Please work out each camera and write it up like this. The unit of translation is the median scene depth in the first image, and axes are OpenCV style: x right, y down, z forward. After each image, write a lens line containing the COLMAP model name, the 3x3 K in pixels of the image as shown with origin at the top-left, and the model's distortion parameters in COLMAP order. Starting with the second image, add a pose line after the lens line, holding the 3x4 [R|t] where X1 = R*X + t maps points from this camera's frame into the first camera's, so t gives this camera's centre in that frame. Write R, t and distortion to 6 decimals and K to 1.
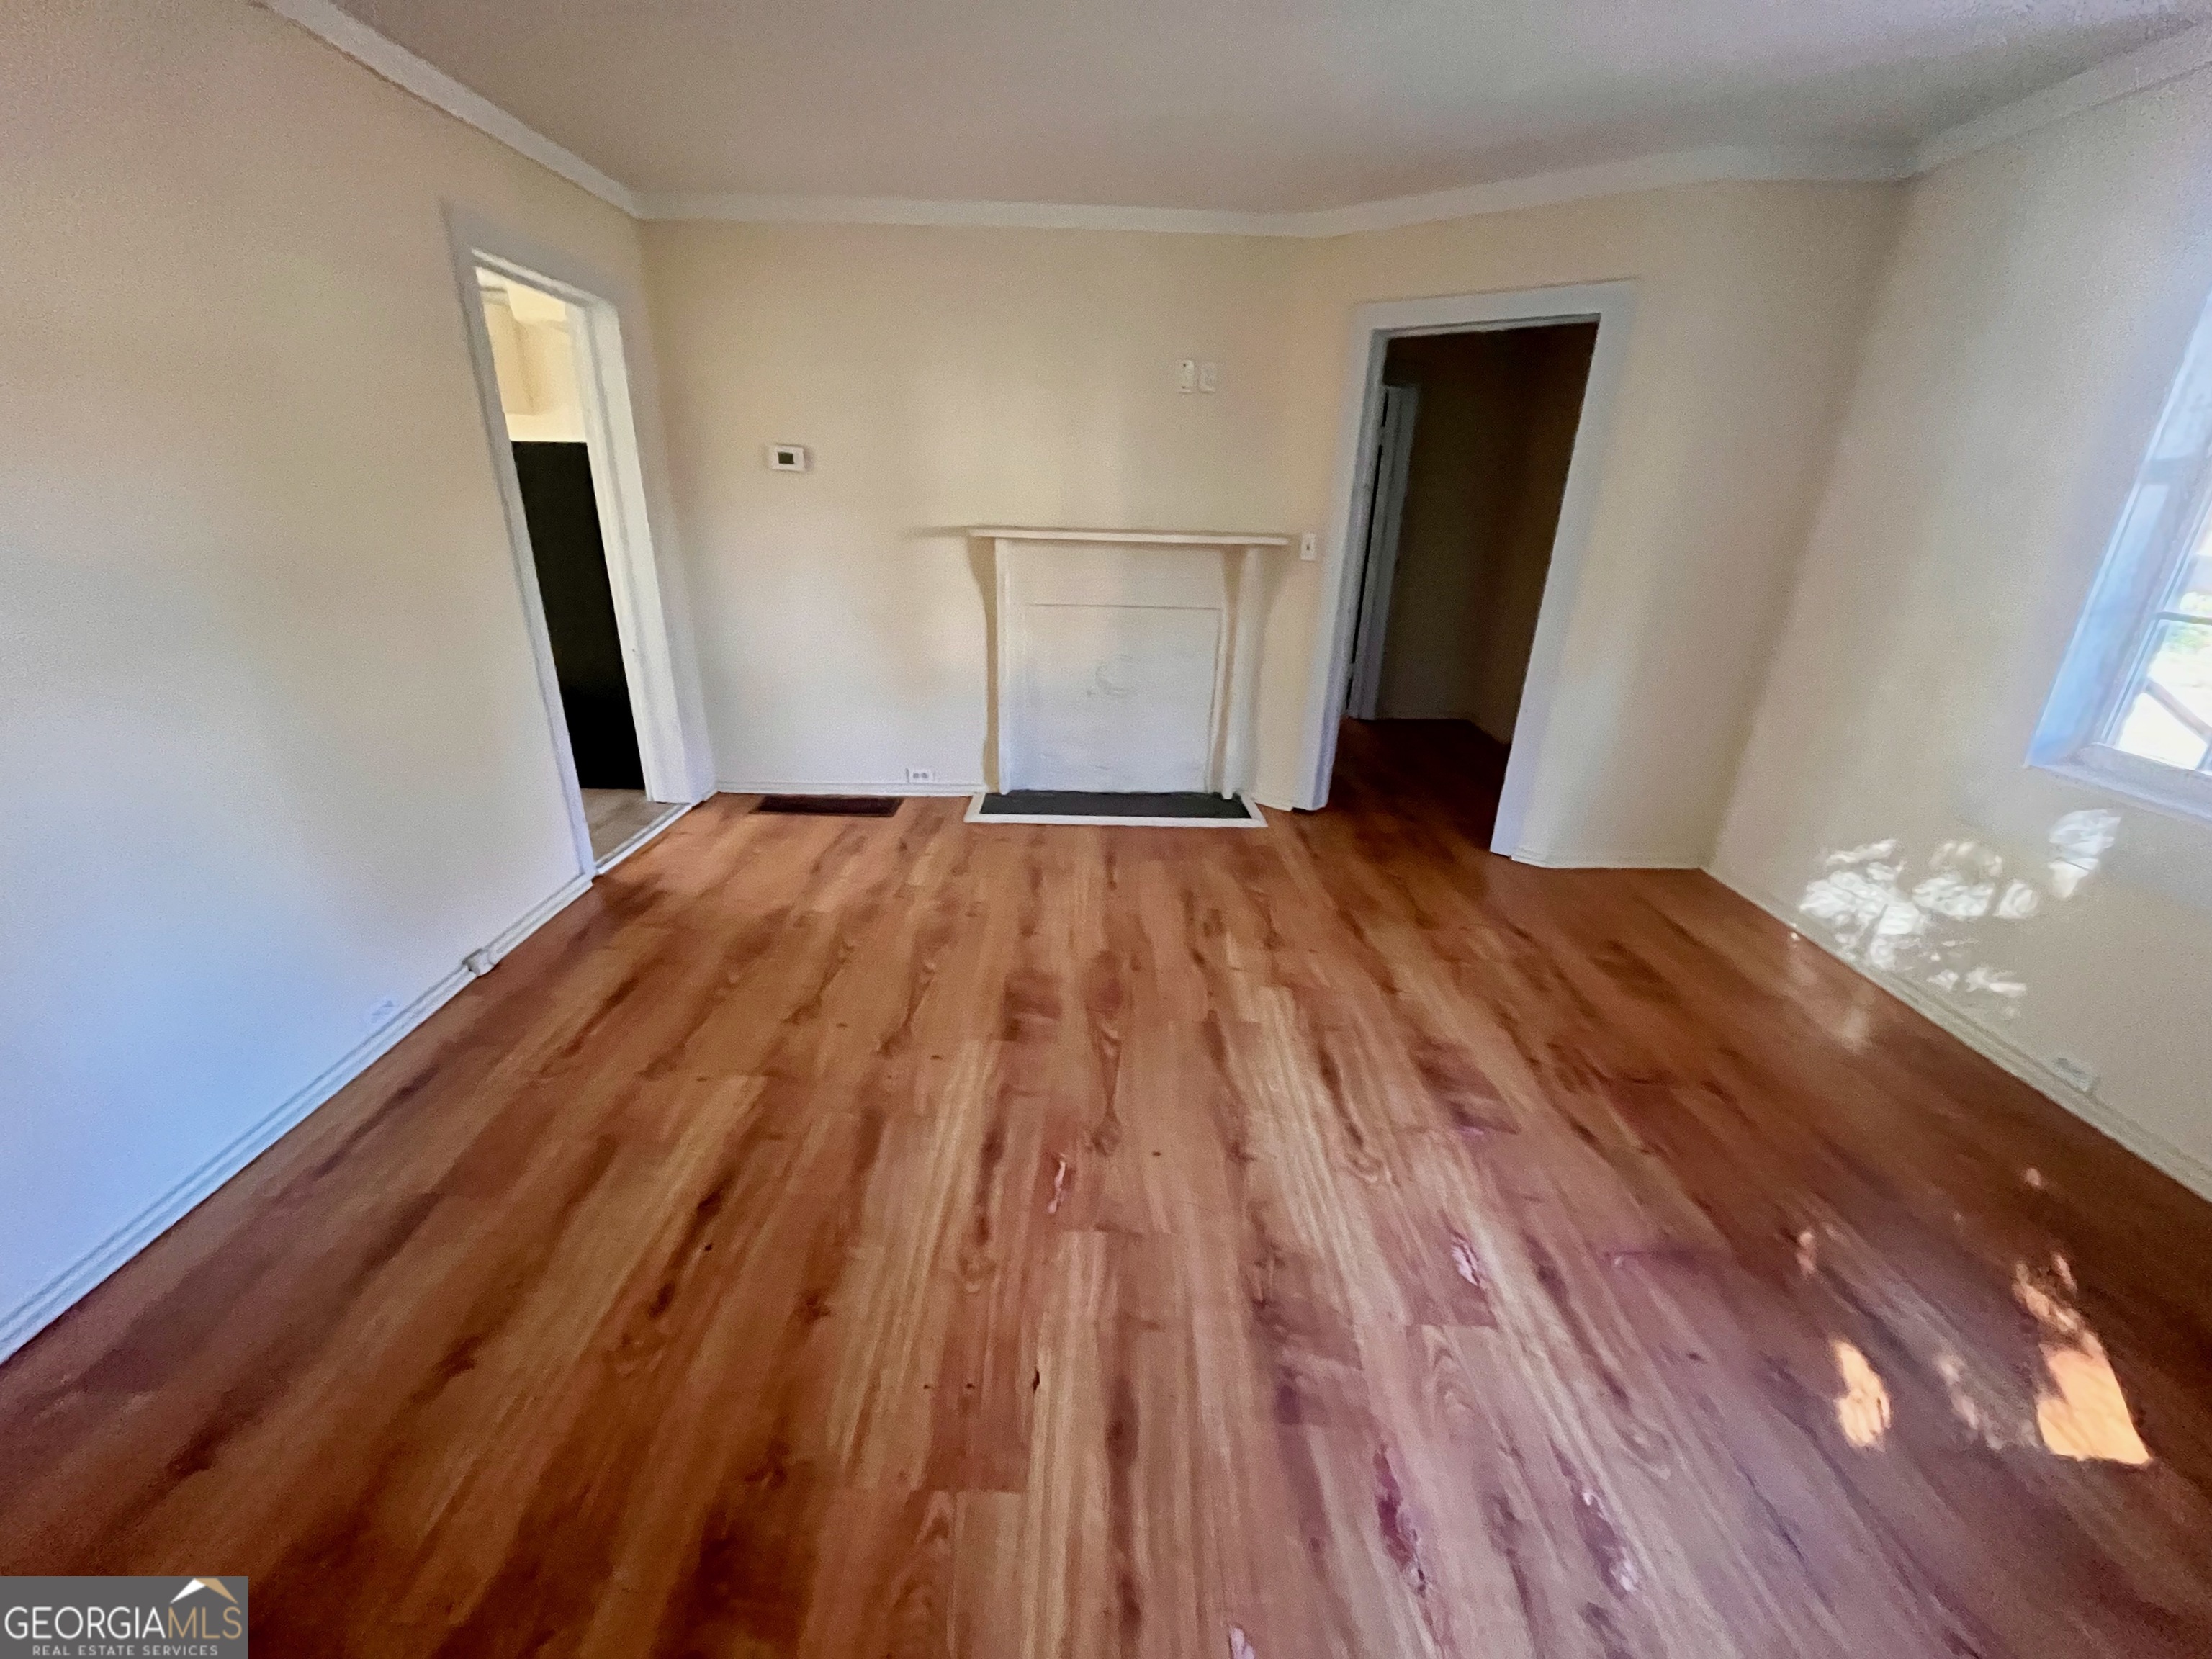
lens RADIAL K [[892.2, 0, 1112.1], [0, 892.2, 830.0], [0, 0, 1]] dist [-0.002851, -0.000180]
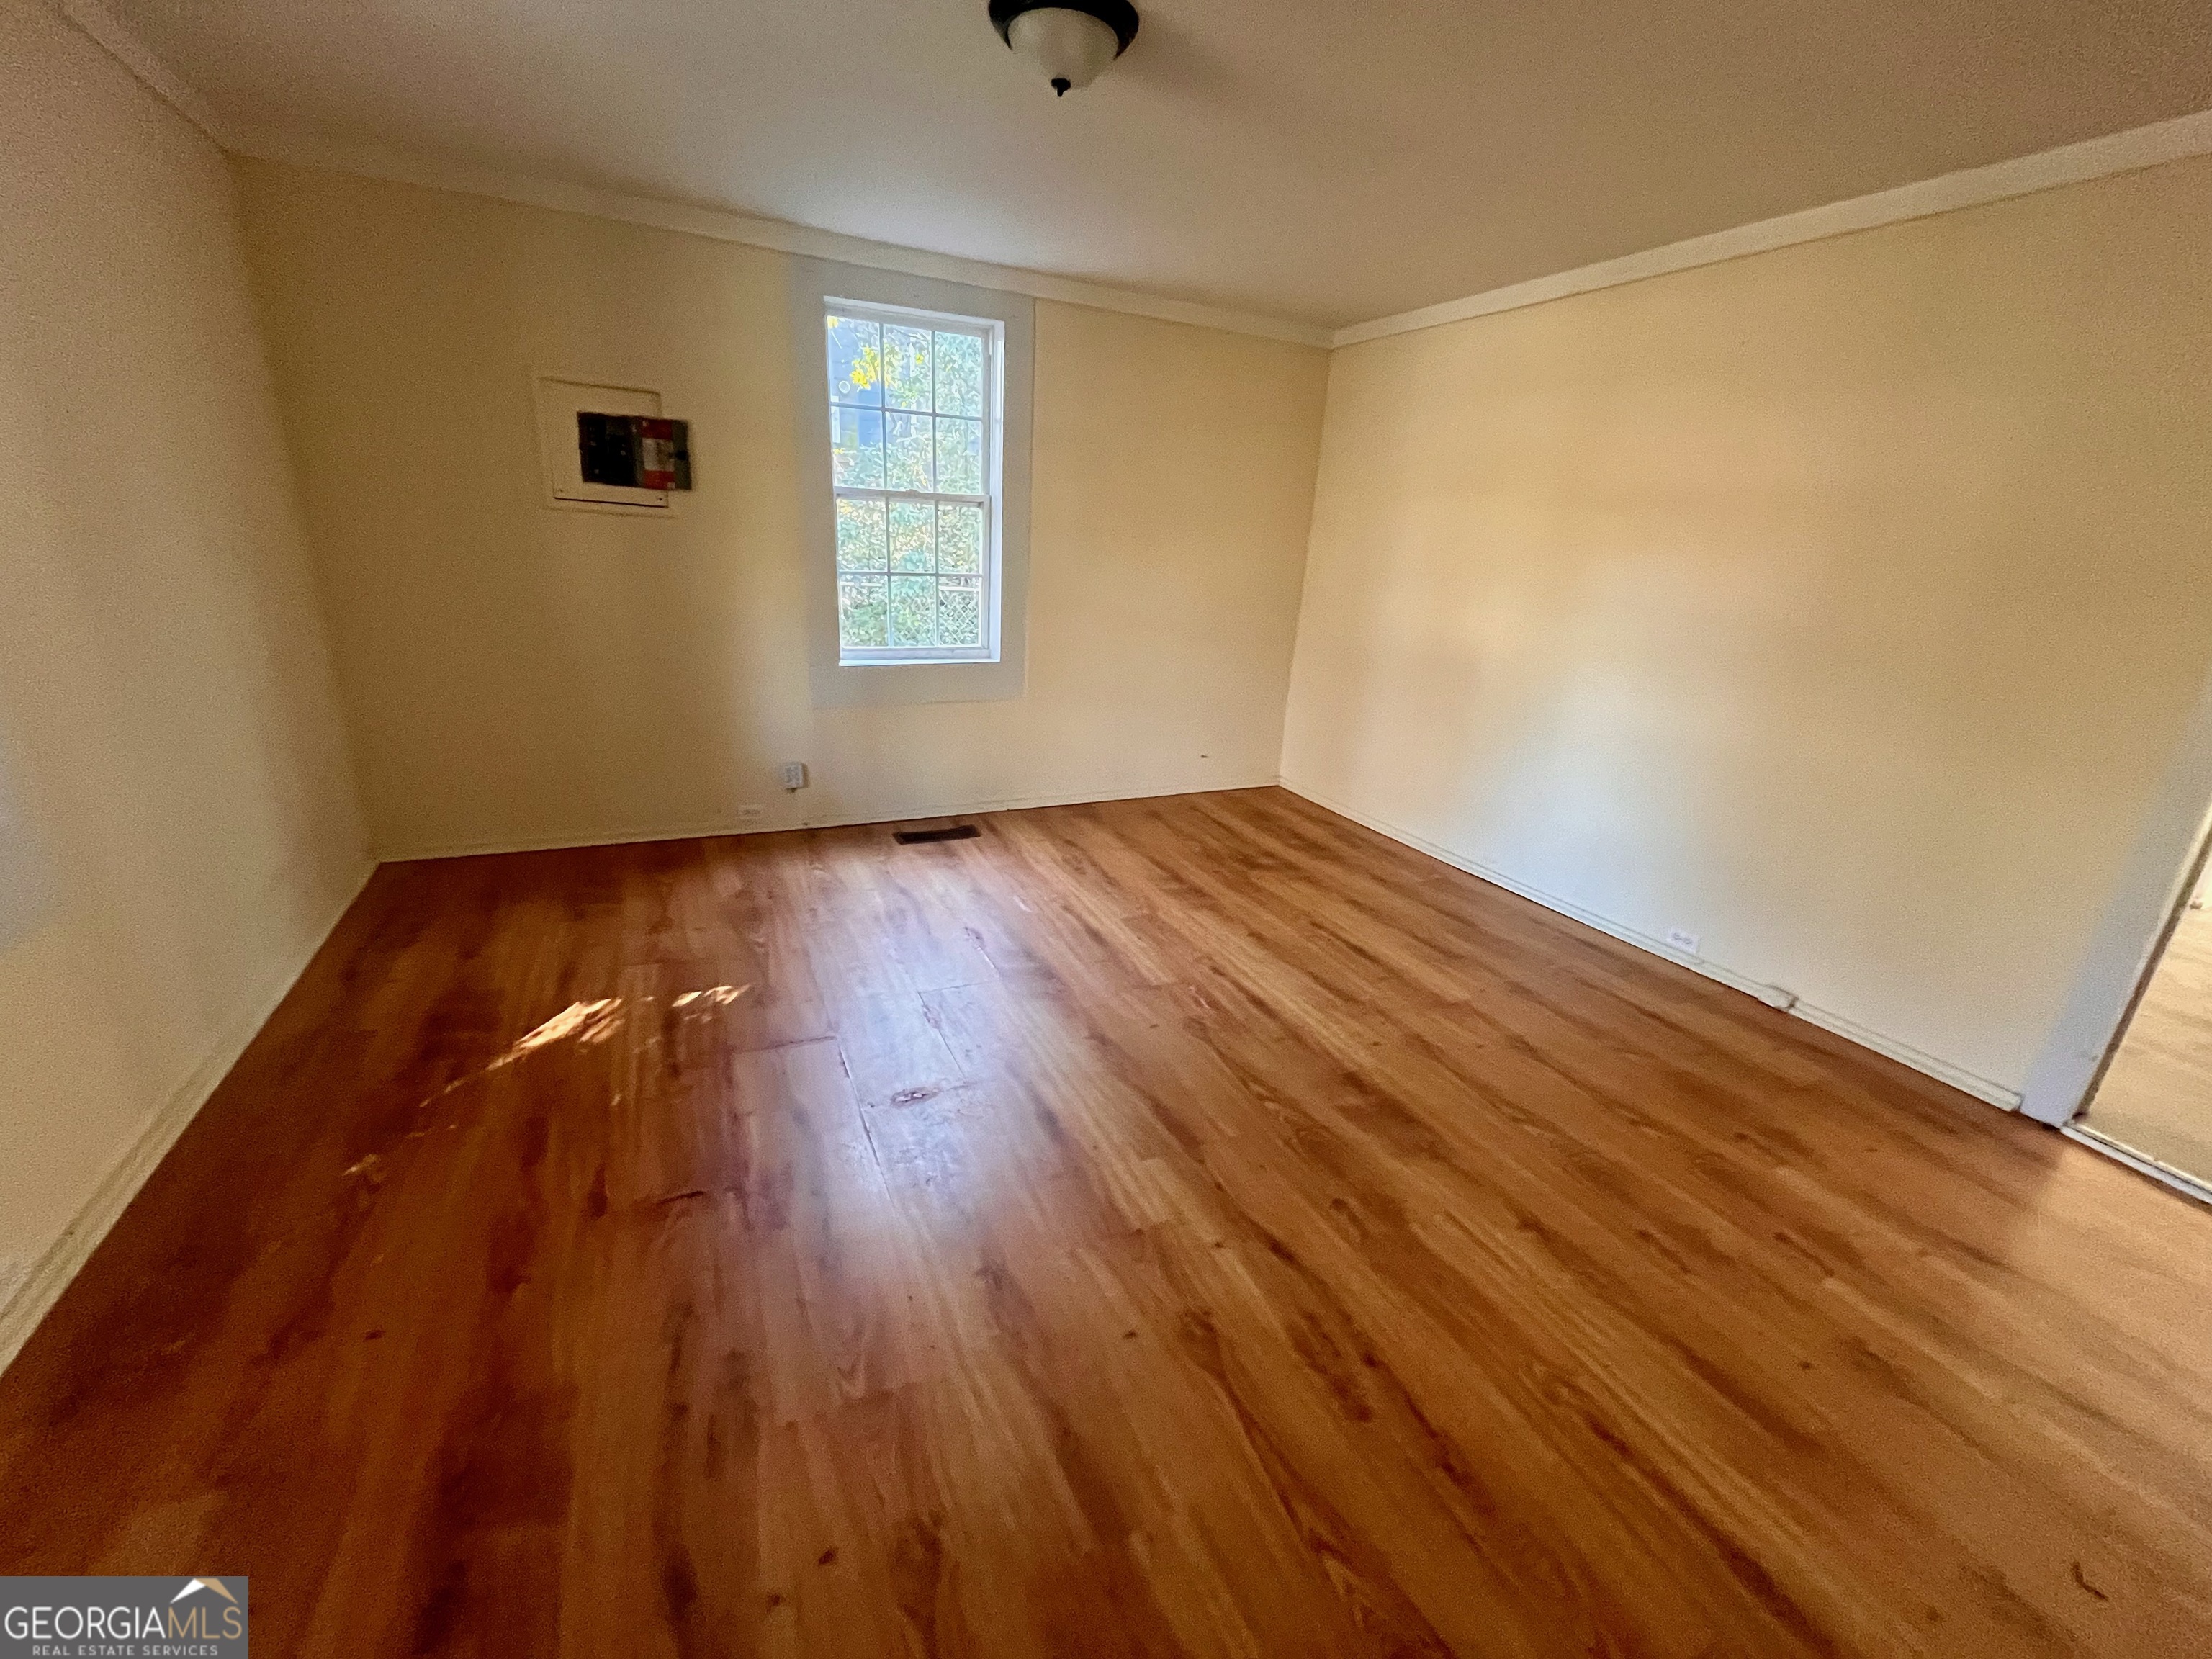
lens RADIAL K [[892.2, 0, 1113.9], [0, 892.2, 828.7], [0, 0, 1]] dist [-0.002851, -0.000180]
pose [[-0.900179, 0.064861, -0.430663, 0.546624], [-0.227126, 0.773818, 0.591286, -0.524398], [0.371606, 0.630078, -0.681844, 1.419208]]
